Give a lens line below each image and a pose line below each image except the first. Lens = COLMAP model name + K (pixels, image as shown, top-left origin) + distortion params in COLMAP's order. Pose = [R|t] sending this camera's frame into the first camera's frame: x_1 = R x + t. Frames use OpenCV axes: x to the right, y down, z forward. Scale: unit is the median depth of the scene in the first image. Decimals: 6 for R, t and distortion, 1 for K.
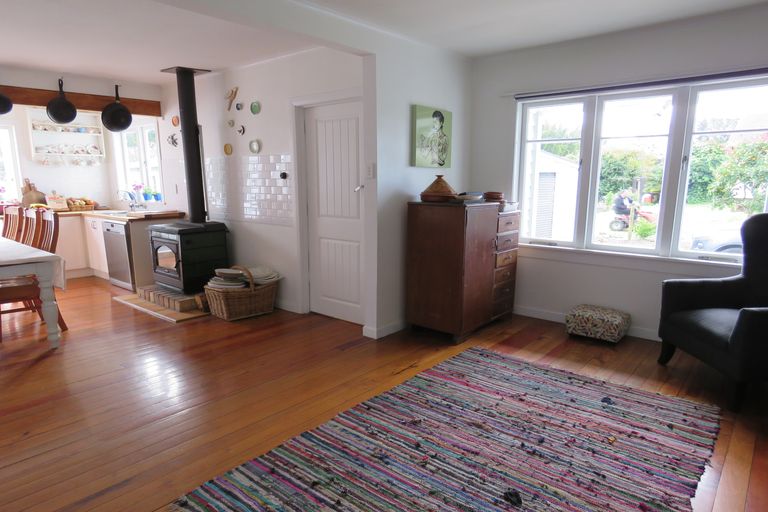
lens RADIAL K [[482.0, 0, 384.1], [0, 482.0, 281.2], [0, 0, 1]] dist [0.005640, 0.001122]
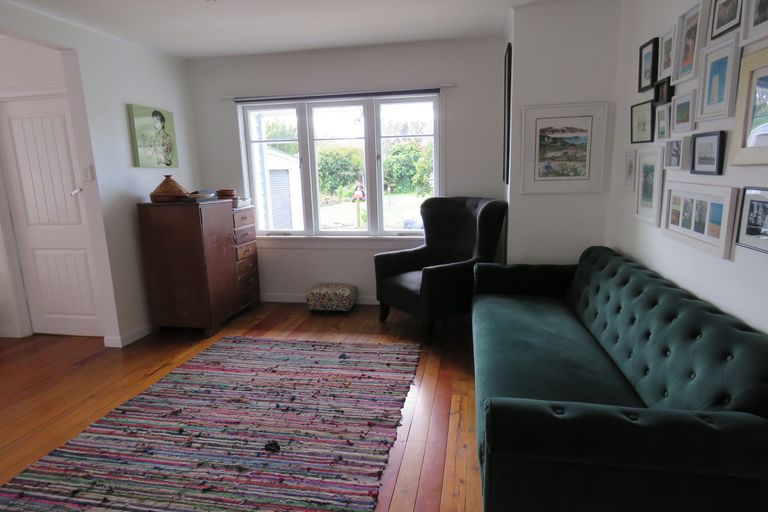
lens RADIAL K [[479.0, 0, 385.9], [0, 479.0, 280.3], [0, 0, 1]] dist [0.000007, -0.020643]
pose [[0.865128, -0.131961, 0.483879, -0.003599], [0.129340, 0.990834, 0.038967, 0.019784], [-0.484586, 0.028873, 0.874267, -0.099186]]
